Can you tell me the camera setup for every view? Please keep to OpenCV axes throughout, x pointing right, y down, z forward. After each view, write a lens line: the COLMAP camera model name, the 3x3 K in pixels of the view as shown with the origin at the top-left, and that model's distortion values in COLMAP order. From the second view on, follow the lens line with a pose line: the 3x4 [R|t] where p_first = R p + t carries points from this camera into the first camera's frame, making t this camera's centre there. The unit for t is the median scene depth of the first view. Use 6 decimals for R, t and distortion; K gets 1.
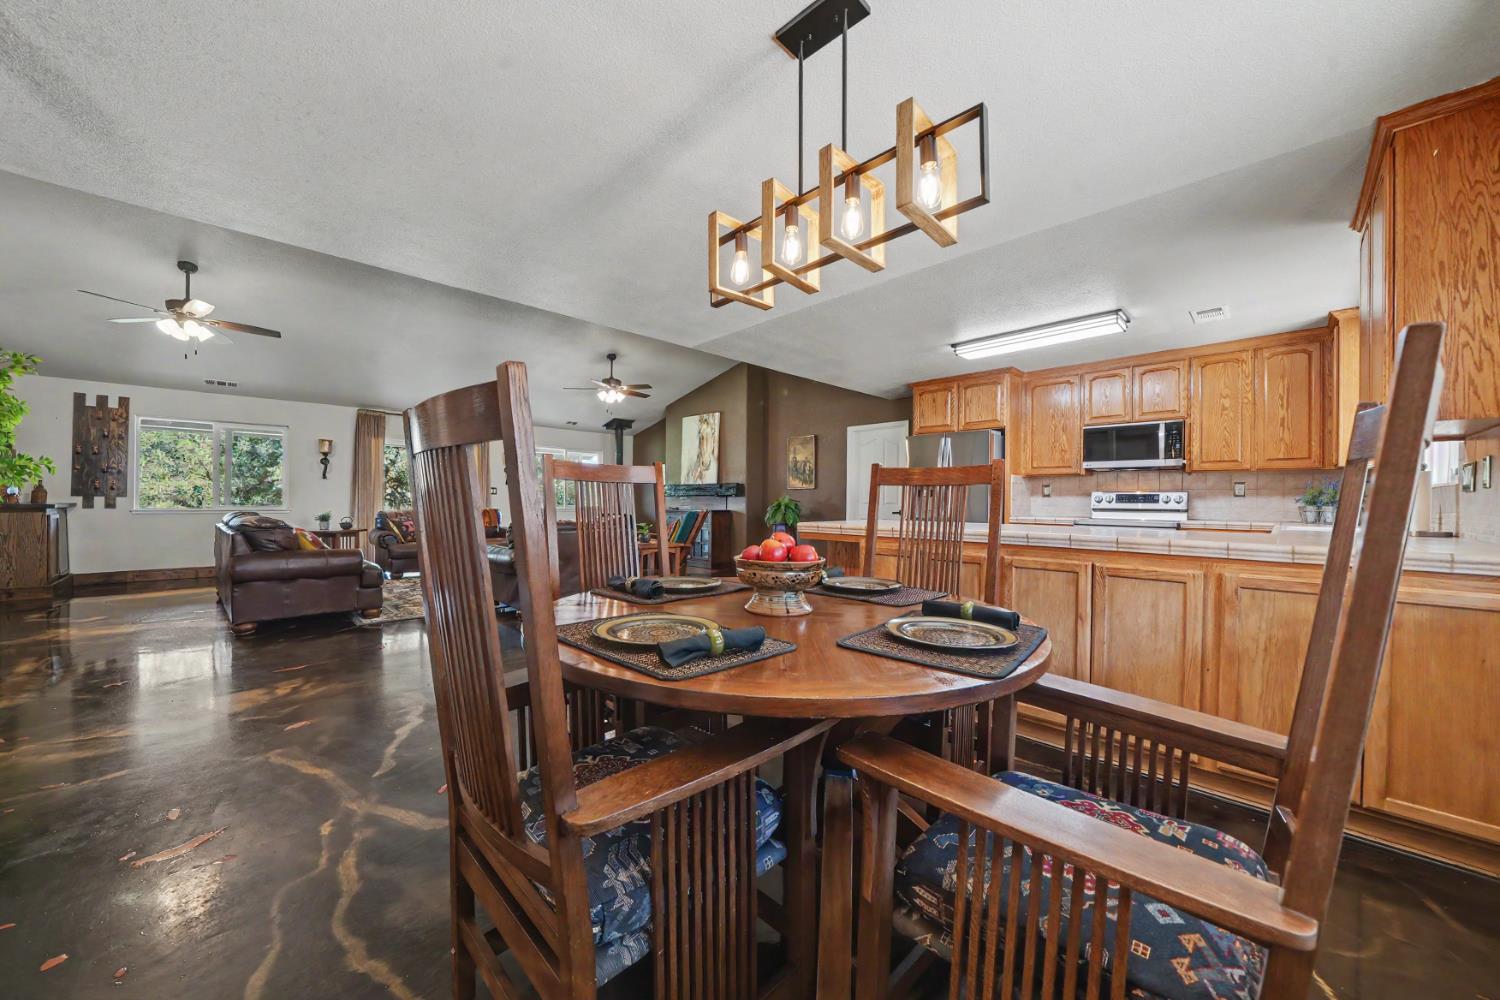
lens RADIAL K [[535.8, 0, 748.8], [0, 535.8, 503.8], [0, 0, 1]] dist [-0.016531, 0.000627]
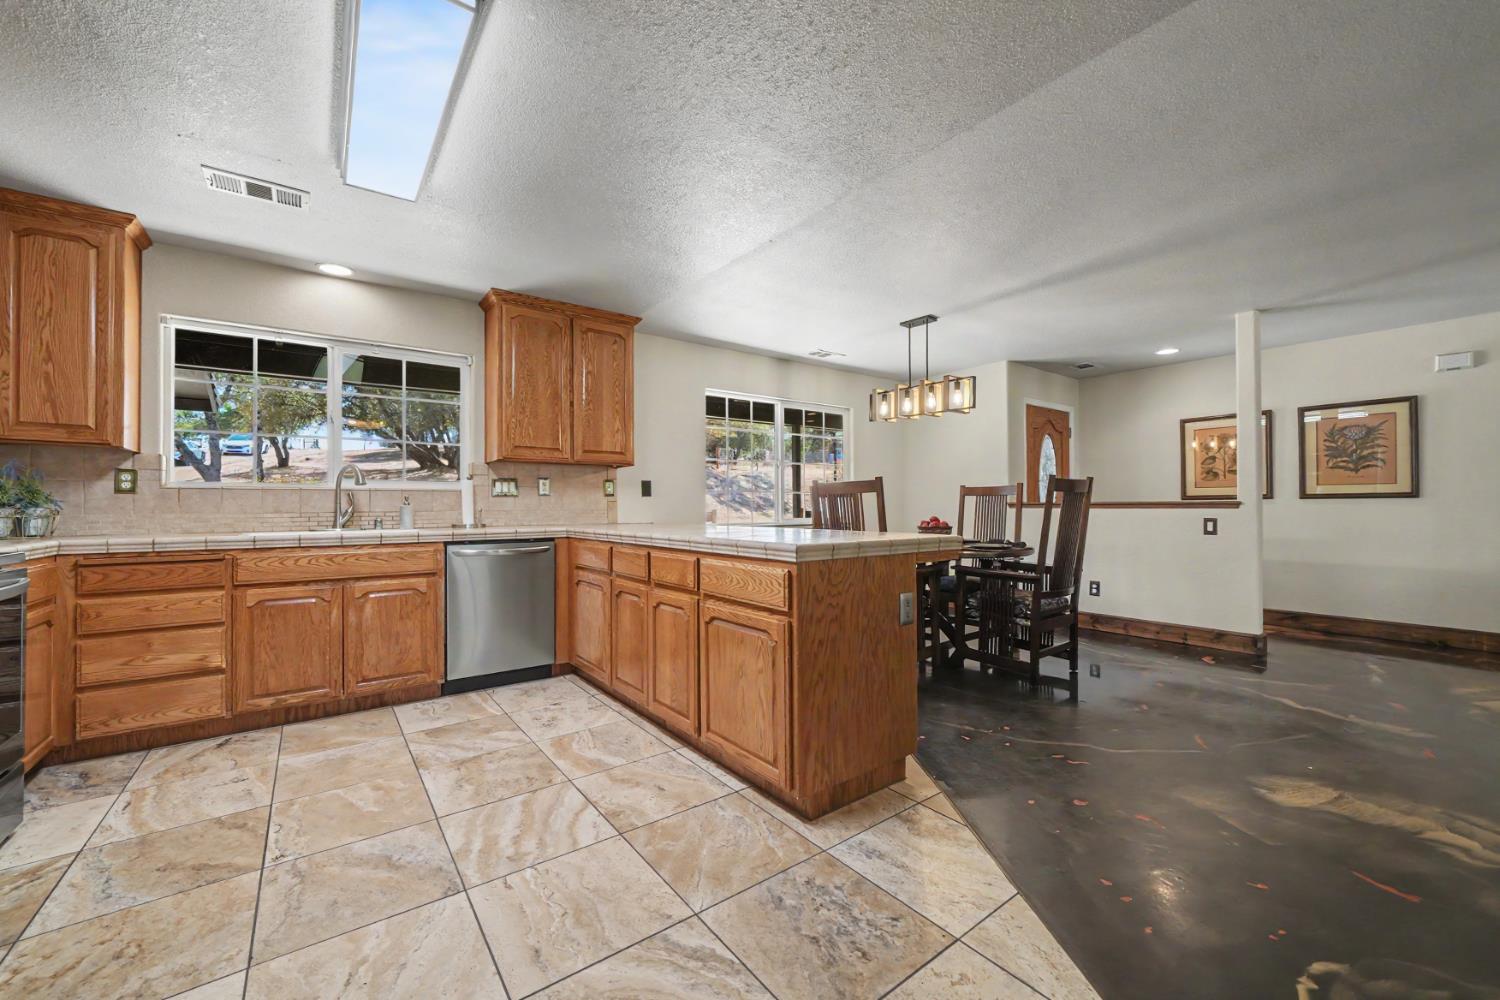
lens RADIAL K [[586.8, 0, 744.9], [0, 586.8, 500.6], [0, 0, 1]] dist [-0.002471, -0.000093]
pose [[-0.990860, -0.003443, 0.134852, 0.169790], [-0.004043, 0.999983, -0.004173, -0.002971], [-0.134836, -0.004680, -0.990857, 1.165109]]
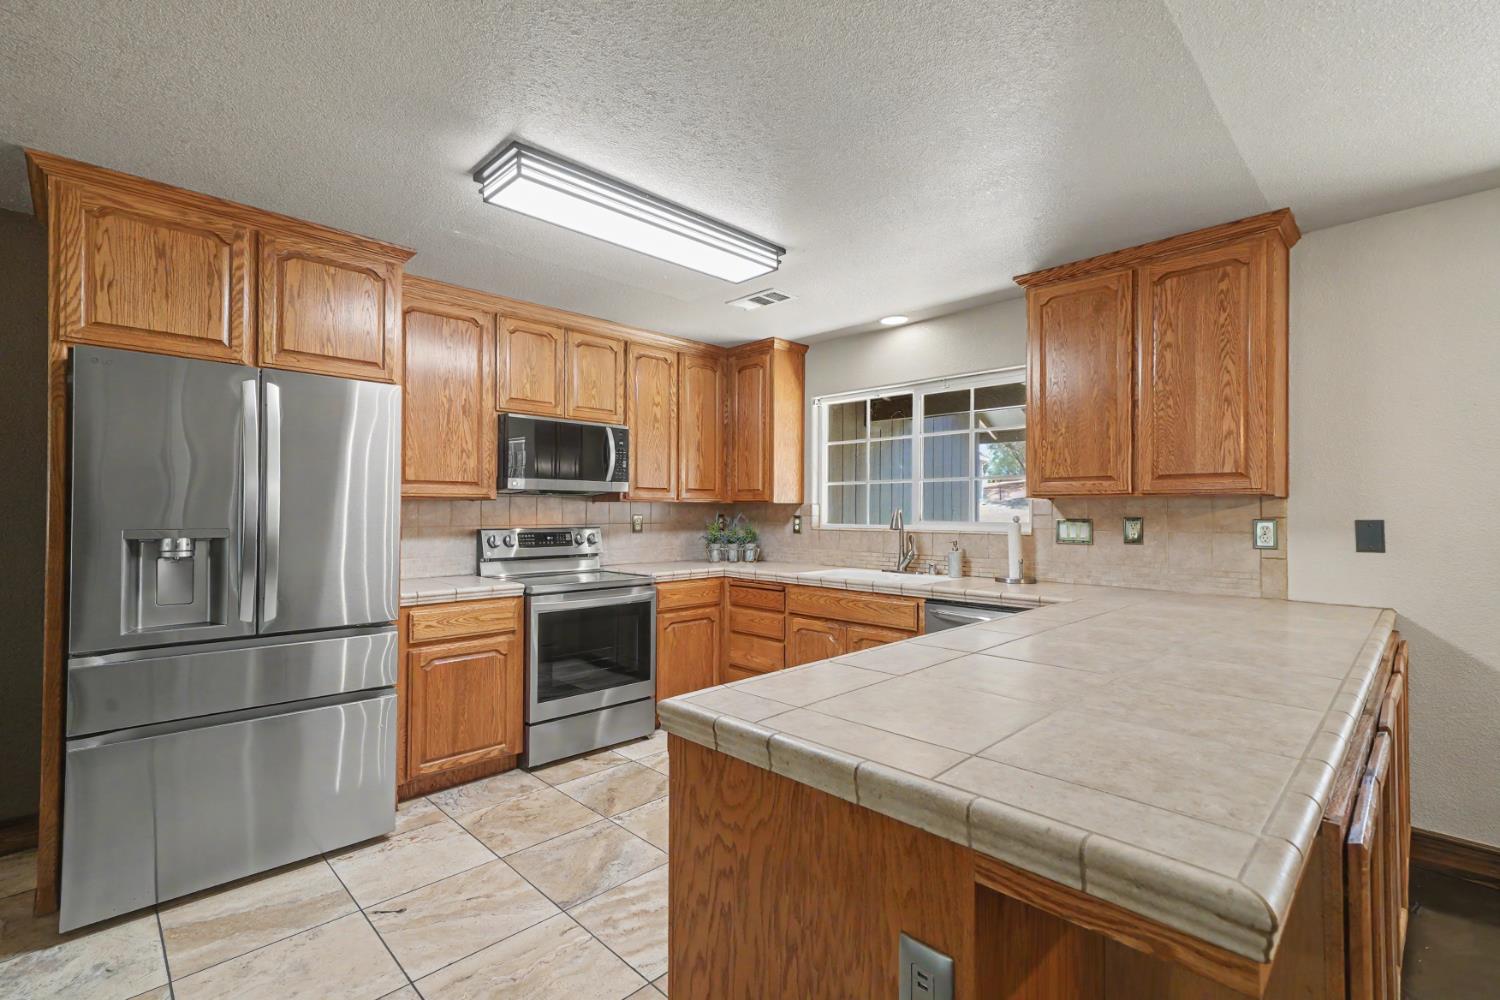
lens RADIAL K [[671.5, 0, 742.1], [0, 671.5, 505.4], [0, 0, 1]] dist [0.014442, 0.000161]
pose [[-0.004693, -0.002093, 0.999987, -0.066181], [0.002171, 0.999995, 0.002104, -0.050155], [-0.999987, 0.002181, -0.004689, 0.757881]]
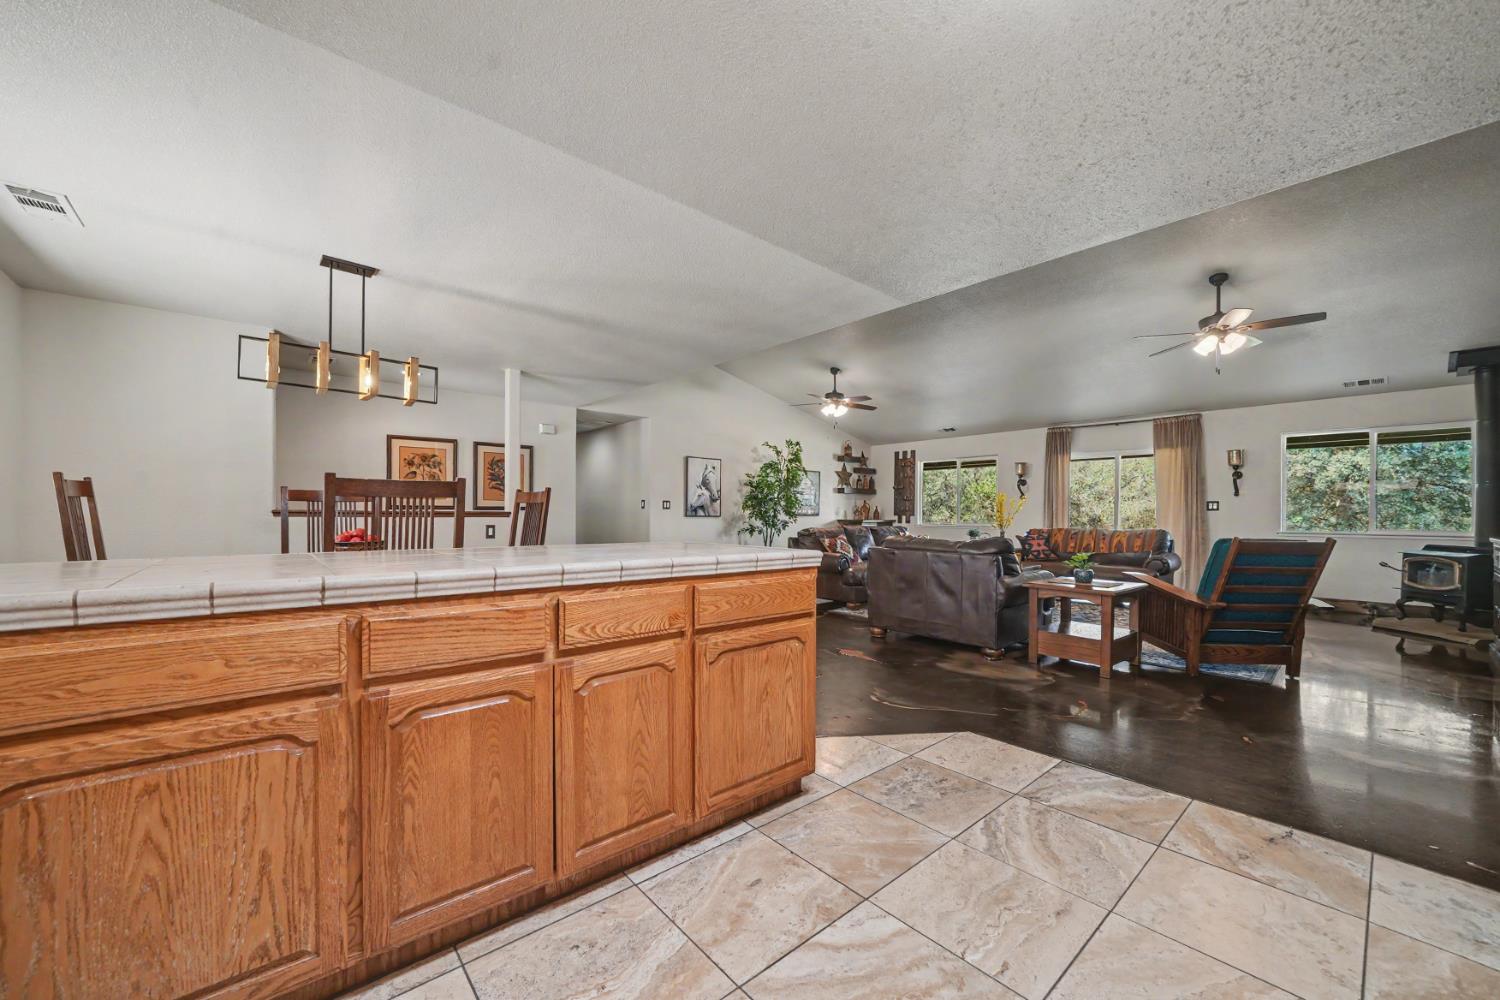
lens RADIAL K [[577.1, 0, 740.5], [0, 577.1, 505.8], [0, 0, 1]] dist [-0.017958, 0.003993]
pose [[-0.063371, -0.023552, -0.997712, 0.617213], [-0.009855, 0.999688, -0.022973, 0.001078], [0.997941, 0.008377, -0.063583, 0.756465]]
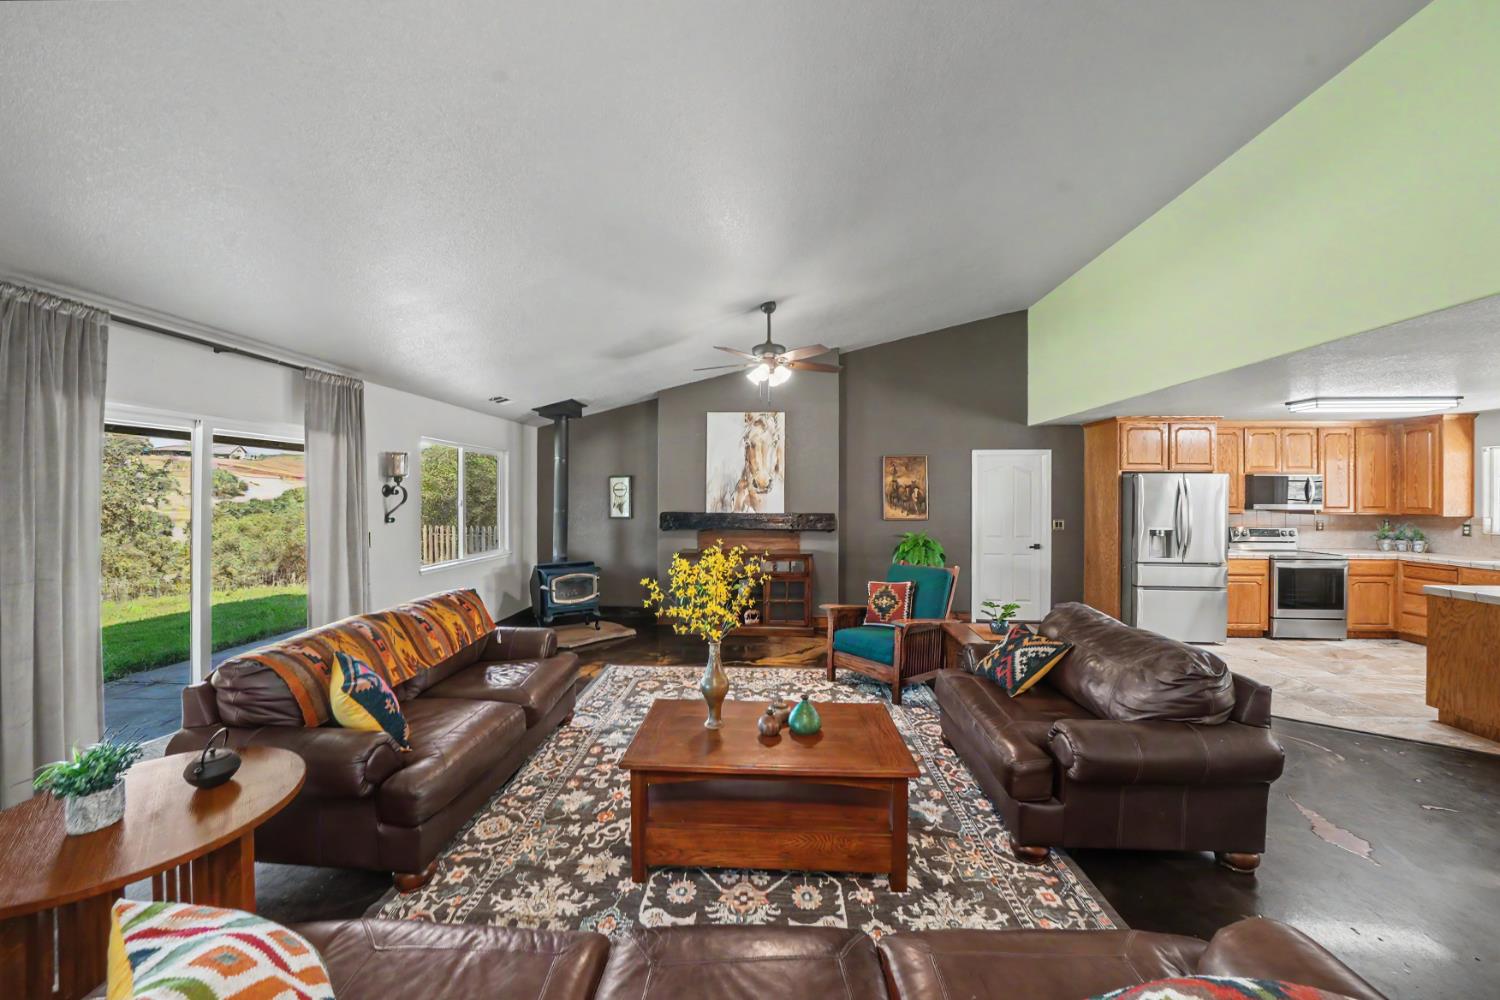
lens RADIAL K [[531.4, 0, 748.8], [0, 531.4, 493.1], [0, 0, 1]] dist [-0.025079, 0.003390]
pose [[0.746622, -0.005150, 0.665229, -0.978880], [0.008111, 0.999966, -0.001362, -0.109931], [-0.665199, 0.006412, 0.746639, 0.876910]]
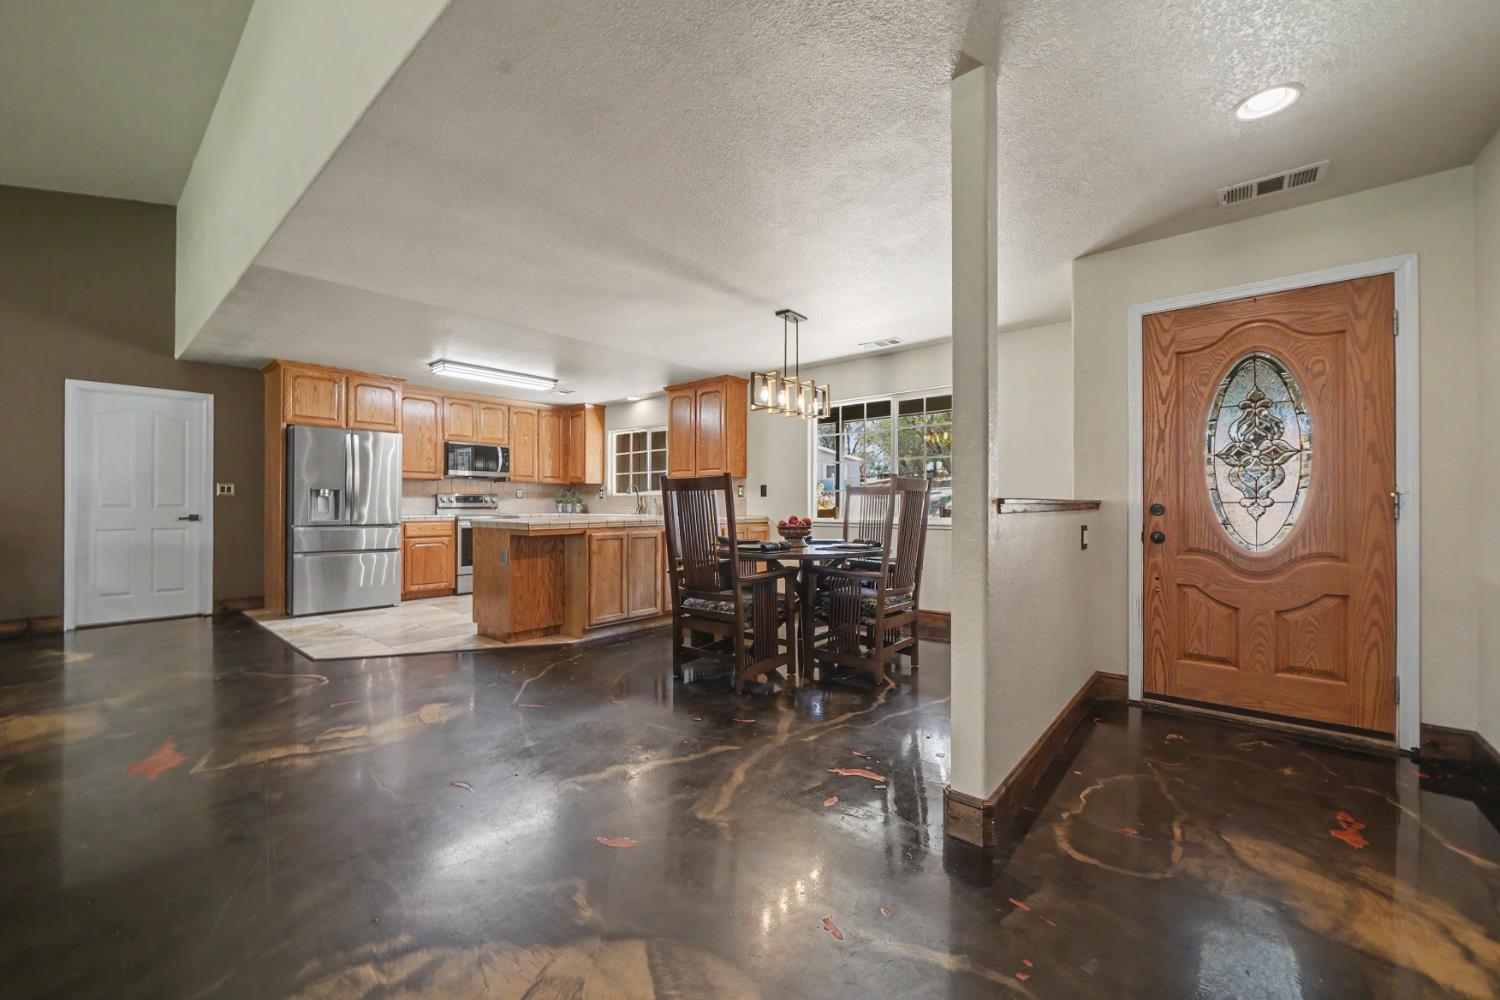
lens RADIAL K [[577.1, 0, 740.5], [0, 577.1, 505.8], [0, 0, 1]] dist [-0.017958, 0.003993]
pose [[-0.088731, -0.012845, 0.995973, -0.766812], [0.003783, 0.999905, 0.013233, -0.009557], [-0.996048, 0.004942, -0.088674, 0.437844]]
